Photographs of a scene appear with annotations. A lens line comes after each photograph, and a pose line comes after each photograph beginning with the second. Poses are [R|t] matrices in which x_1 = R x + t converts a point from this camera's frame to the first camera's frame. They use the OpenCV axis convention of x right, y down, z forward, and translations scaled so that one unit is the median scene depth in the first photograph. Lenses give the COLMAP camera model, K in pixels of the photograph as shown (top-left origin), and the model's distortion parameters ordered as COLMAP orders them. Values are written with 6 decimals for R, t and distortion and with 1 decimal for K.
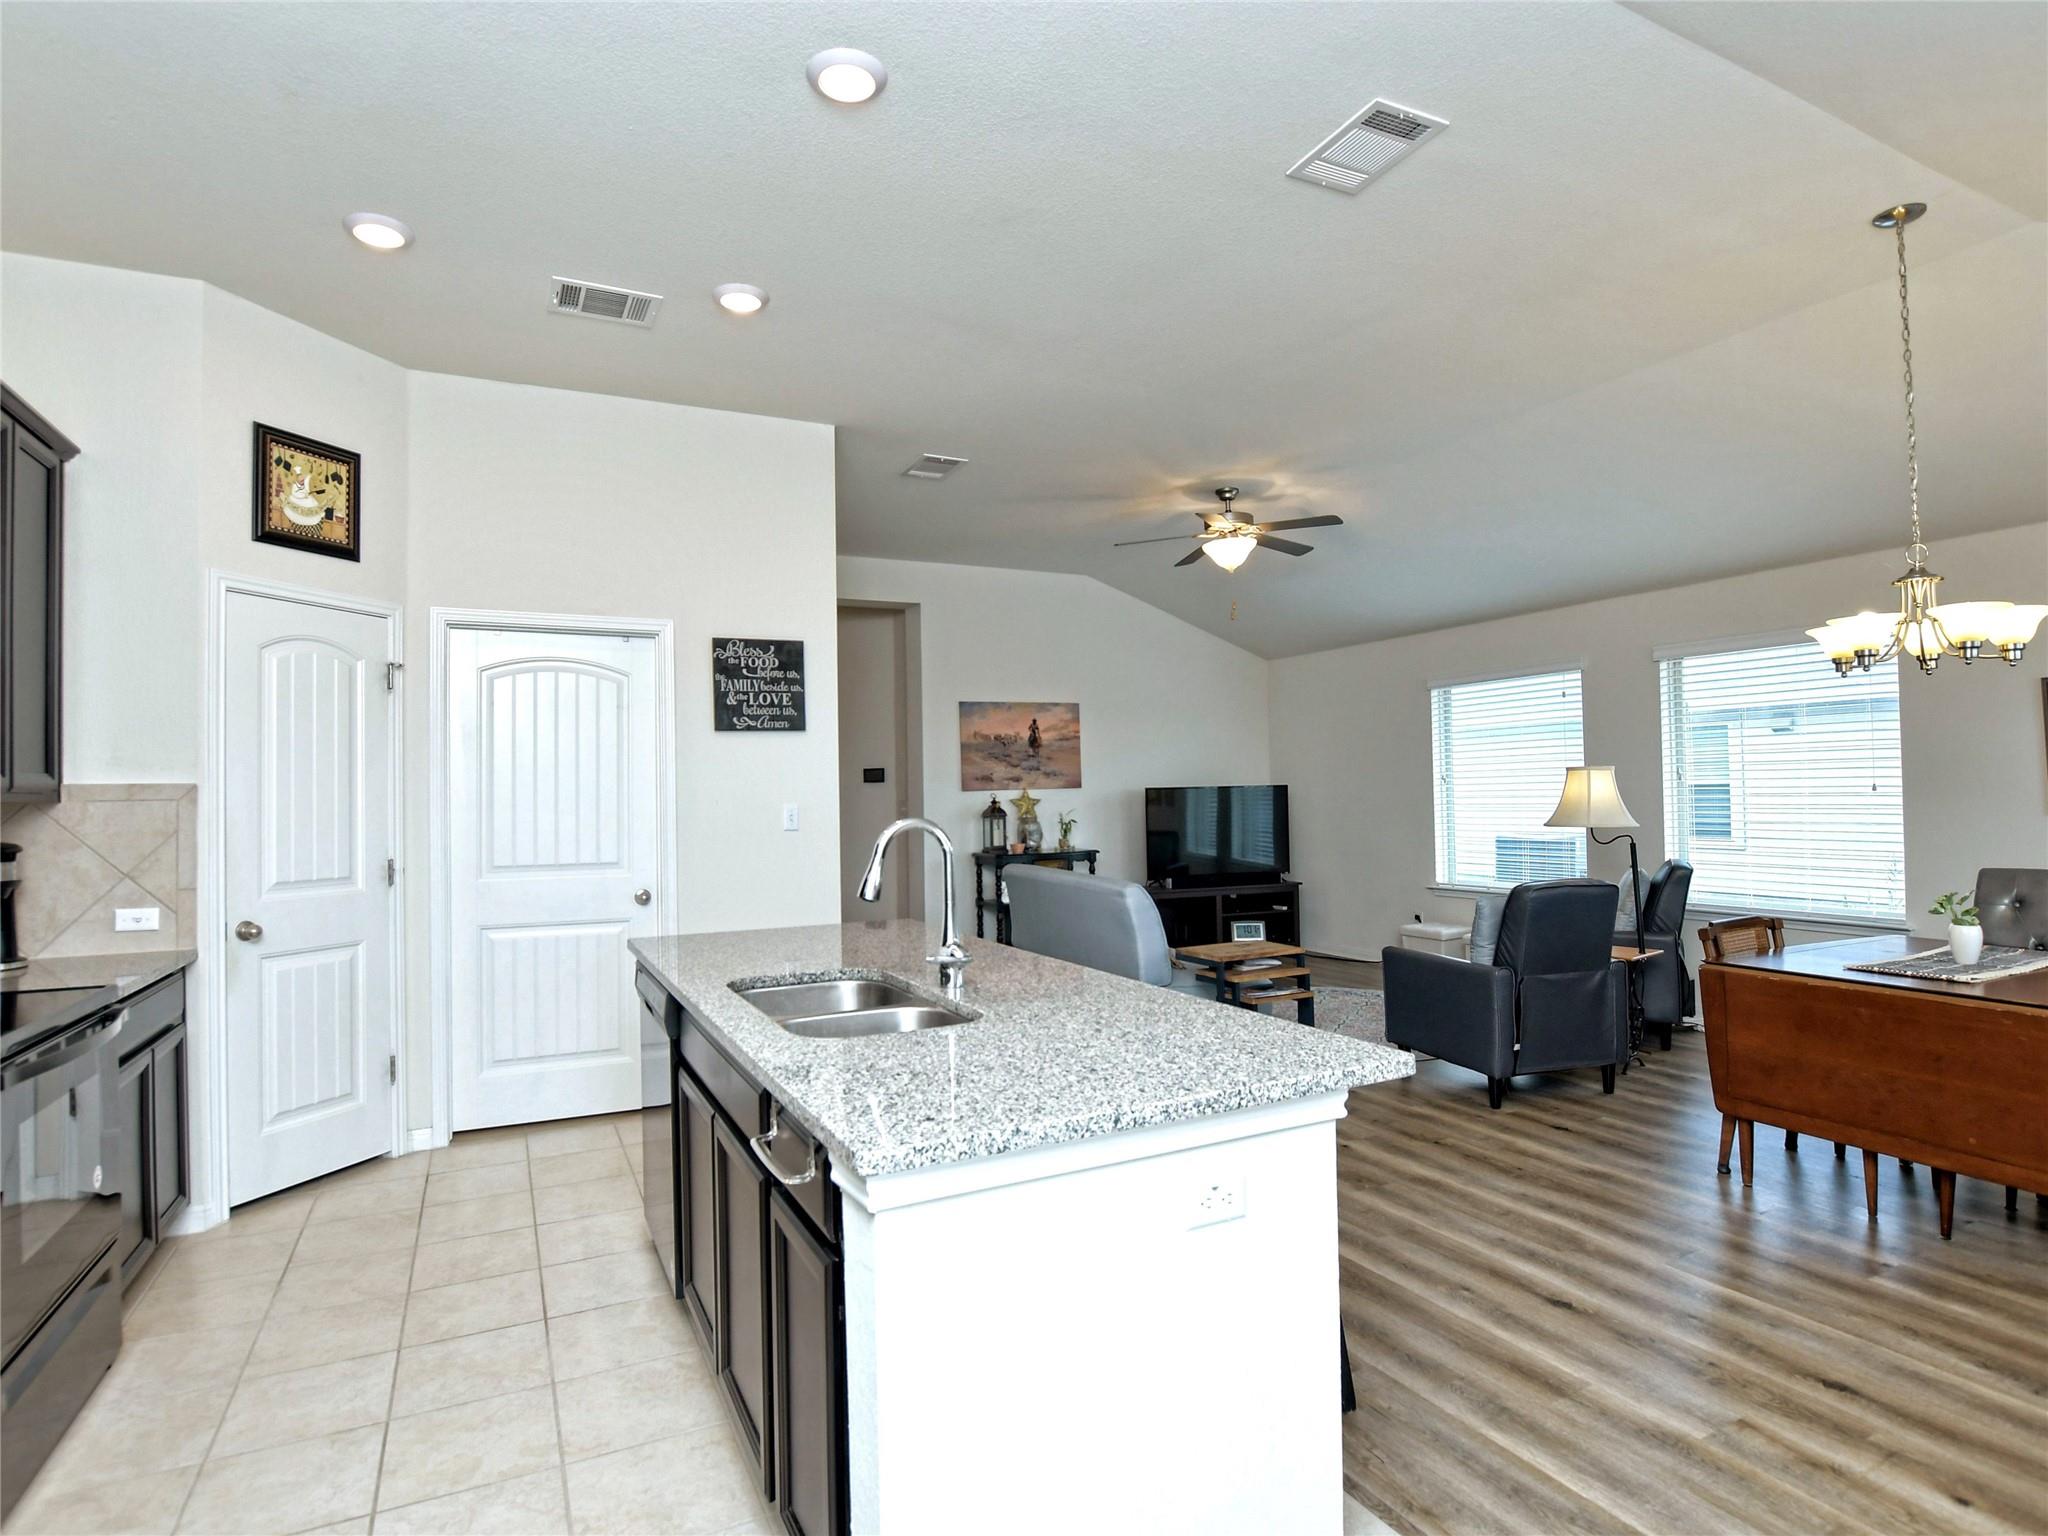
lens RADIAL K [[1057.2, 0, 1008.8], [0, 1057.2, 774.0], [0, 0, 1]] dist [-0.030414, 0.001877]
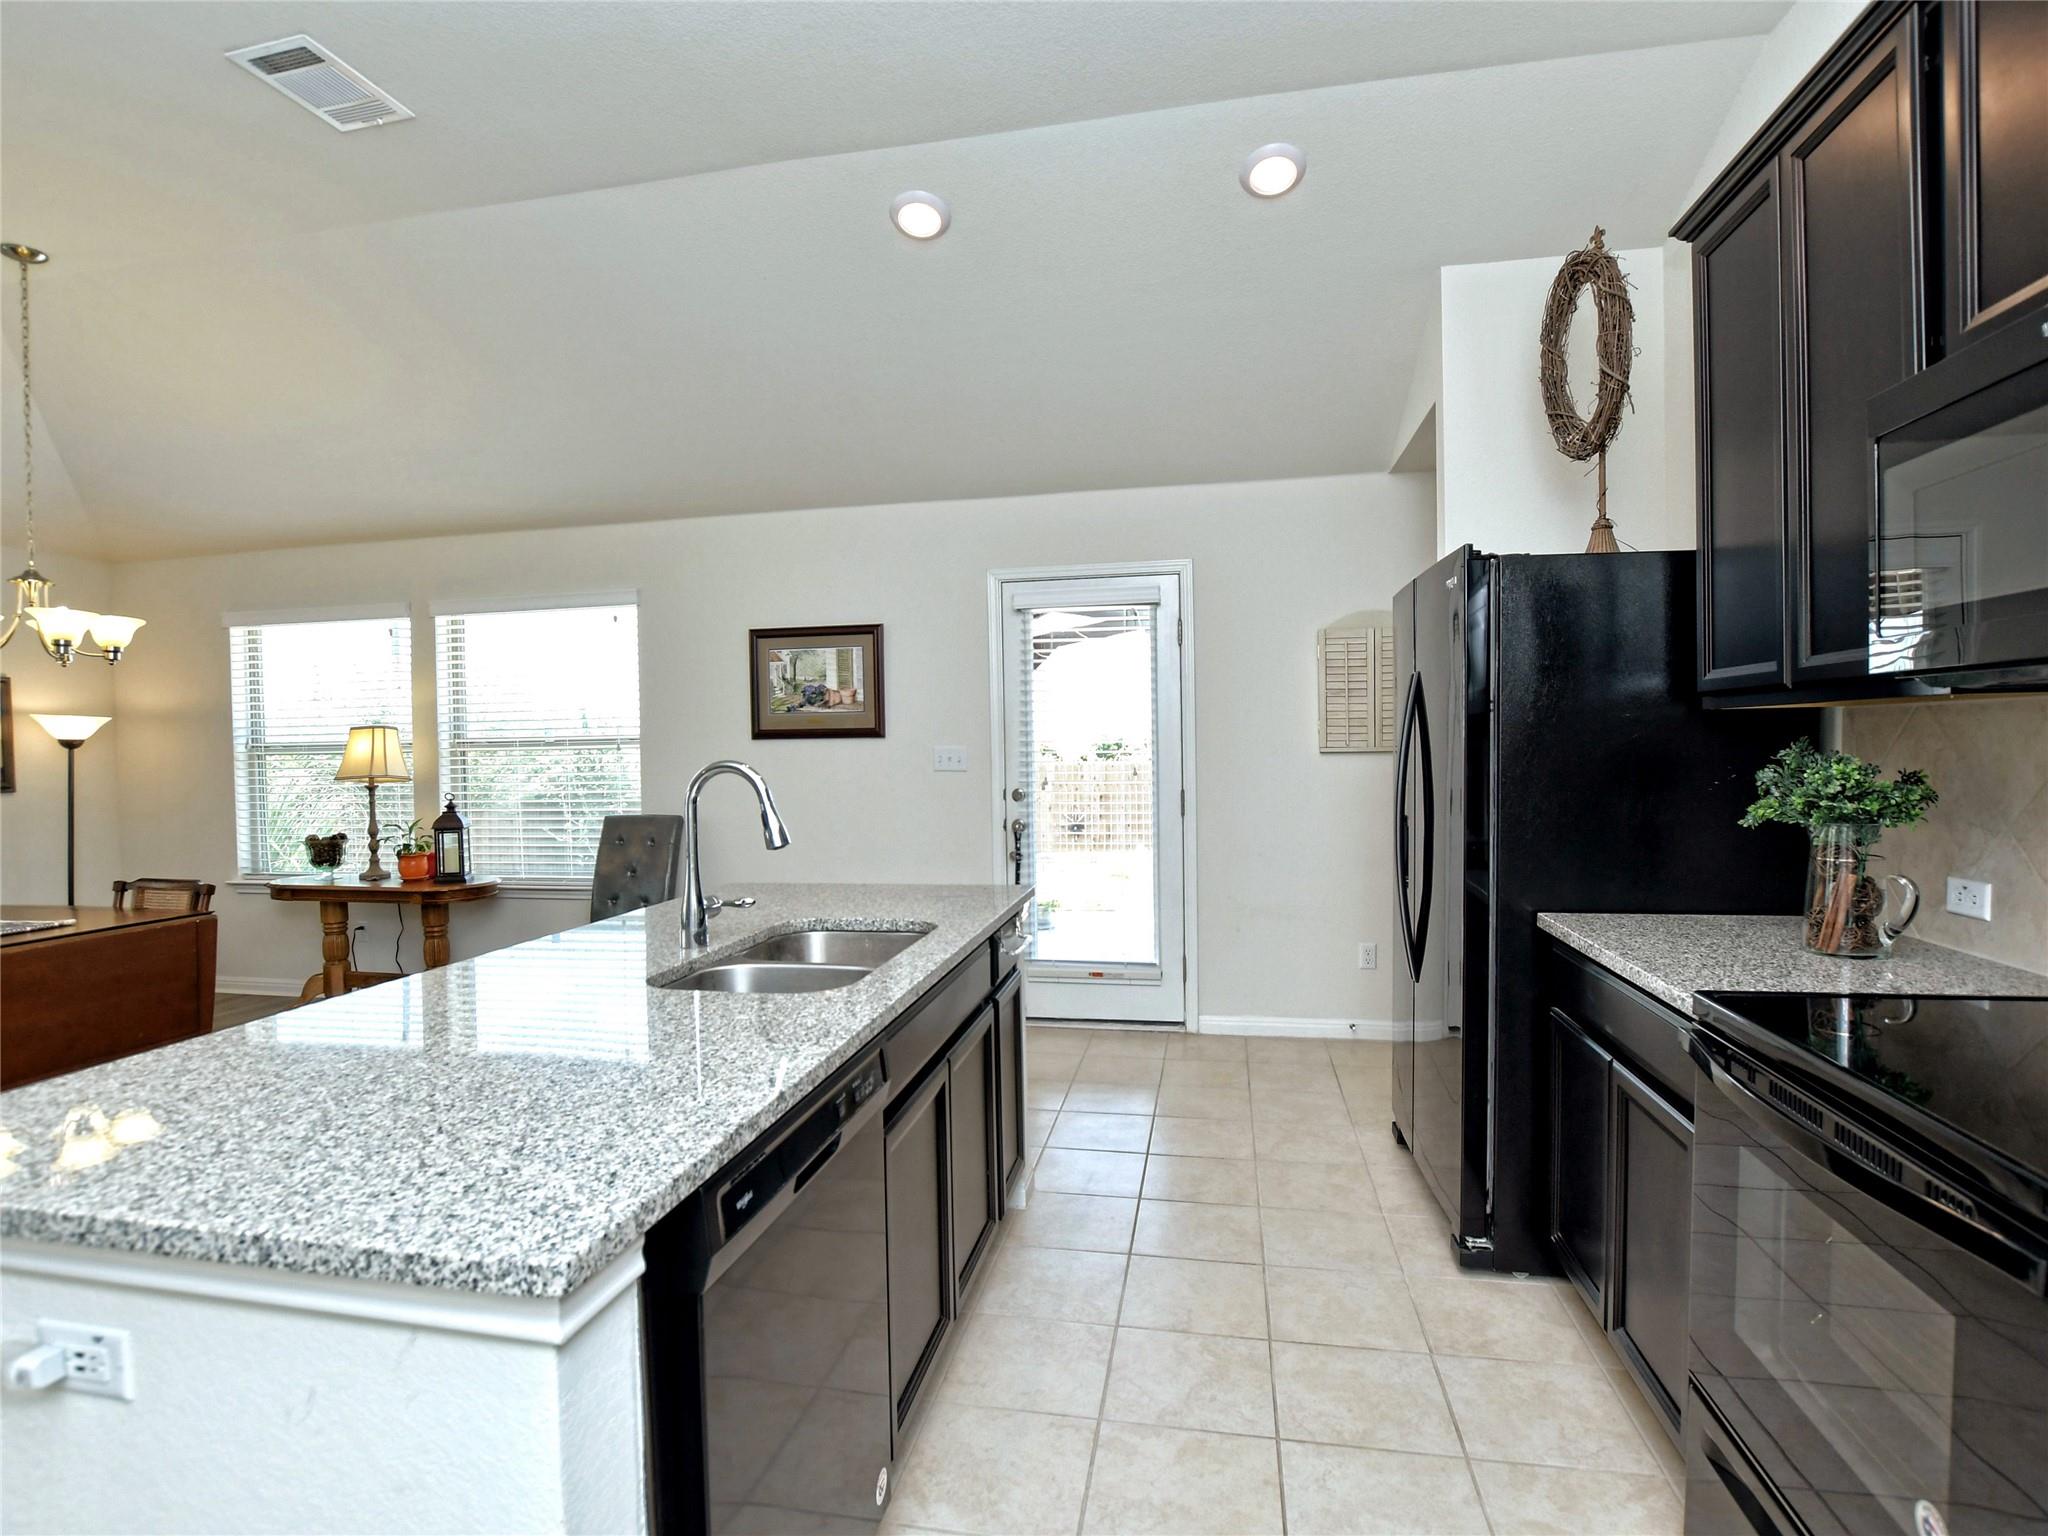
lens RADIAL K [[1040.8, 0, 1008.6], [0, 1040.8, 785.2], [0, 0, 1]] dist [-0.030113, 0.000876]
pose [[-0.790359, 0.007502, 0.612599, -0.339051], [0.020829, 0.999676, 0.014631, 0.022773], [-0.612290, 0.024323, -0.790259, 0.638164]]
